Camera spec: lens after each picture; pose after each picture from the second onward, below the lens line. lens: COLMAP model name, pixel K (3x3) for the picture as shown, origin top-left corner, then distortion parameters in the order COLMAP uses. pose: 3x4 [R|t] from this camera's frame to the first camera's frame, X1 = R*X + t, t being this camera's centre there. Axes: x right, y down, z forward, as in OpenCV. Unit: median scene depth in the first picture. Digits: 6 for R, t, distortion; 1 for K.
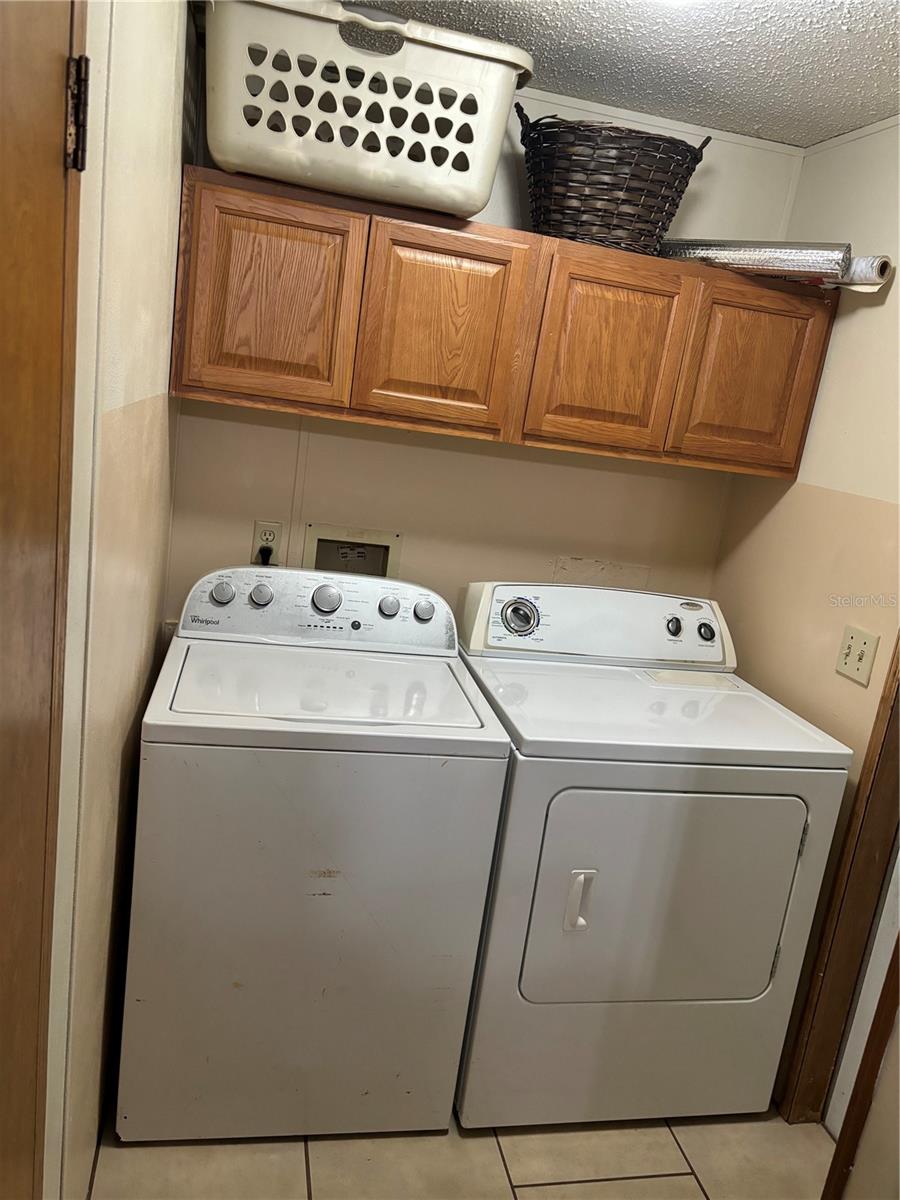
lens RADIAL K [[900.8, 0, 458.6], [0, 900.8, 599.2], [0, 0, 1]] dist [0.014530, 0.001890]
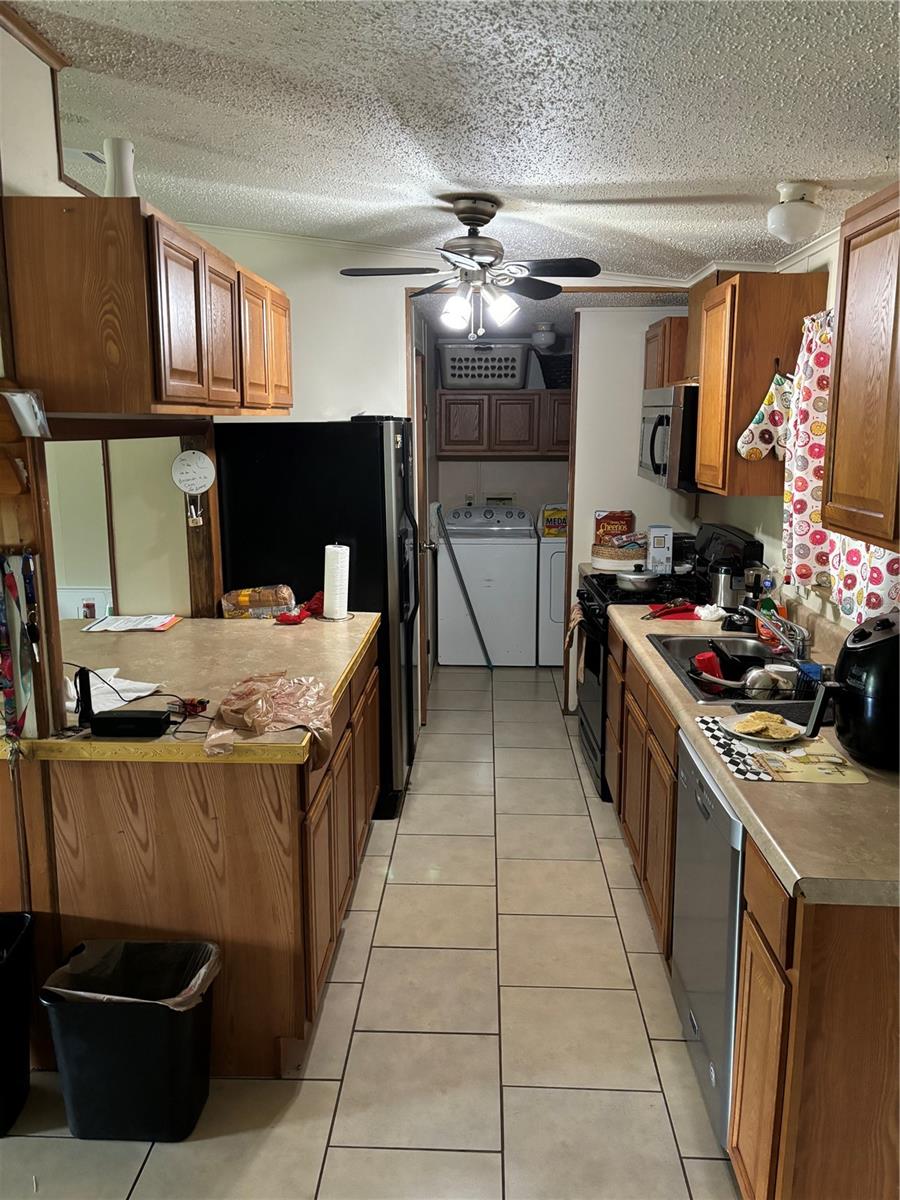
lens RADIAL K [[900.8, 0, 448.5], [0, 900.8, 600.7], [0, 0, 1]] dist [0.014530, 0.001890]
pose [[0.959341, -0.090185, -0.267455, 0.633350], [0.072295, 0.994482, -0.076021, 0.636093], [0.272835, 0.053594, 0.960567, -2.413797]]
